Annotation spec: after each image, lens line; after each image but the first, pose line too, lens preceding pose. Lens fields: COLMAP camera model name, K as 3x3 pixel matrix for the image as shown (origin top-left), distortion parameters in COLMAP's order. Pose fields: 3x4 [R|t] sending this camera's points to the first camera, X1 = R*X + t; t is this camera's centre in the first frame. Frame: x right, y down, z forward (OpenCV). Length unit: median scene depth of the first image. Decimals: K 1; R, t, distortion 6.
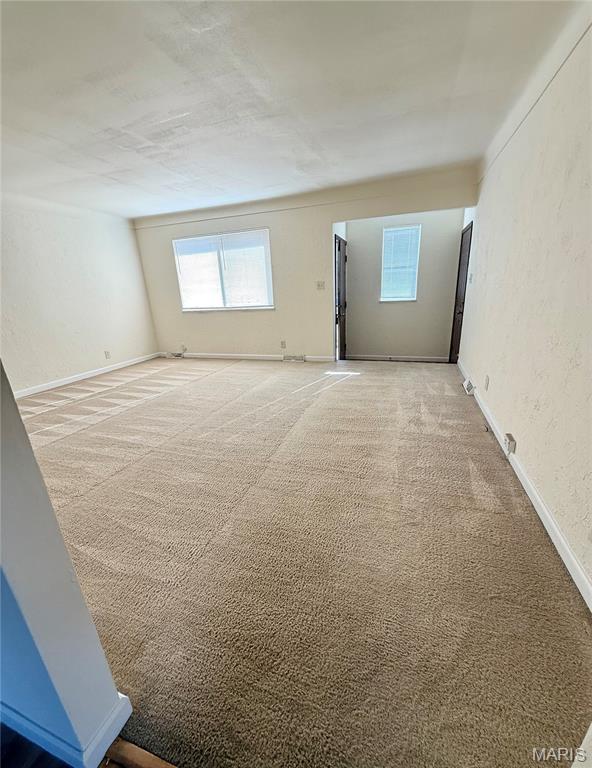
lens RADIAL K [[307.9, 0, 300.9], [0, 307.9, 385.1], [0, 0, 1]] dist [-0.002811, 0.000308]
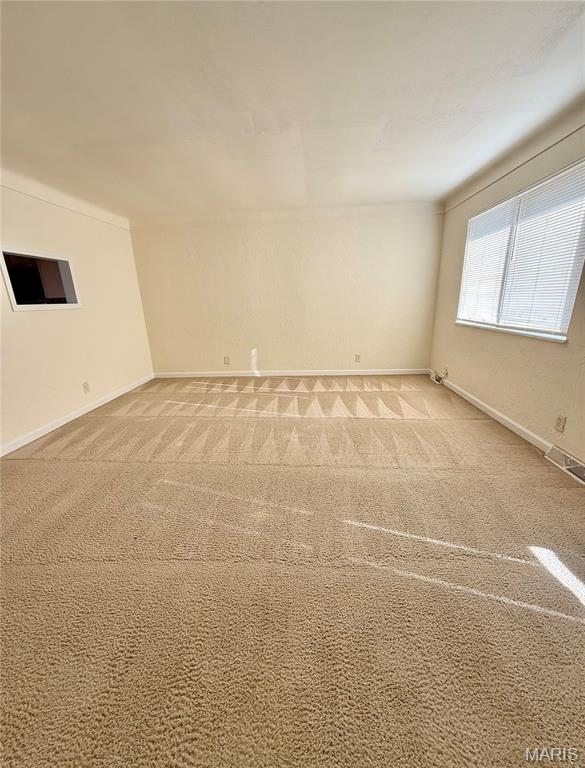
lens RADIAL K [[307.9, 0, 293.4], [0, 307.9, 388.0], [0, 0, 1]] dist [-0.002811, 0.000308]
pose [[0.254590, 0.307062, -0.917004, 0.325508], [-0.273123, 0.932476, 0.236415, -0.254196], [0.927678, 0.190266, 0.321265, 0.705565]]
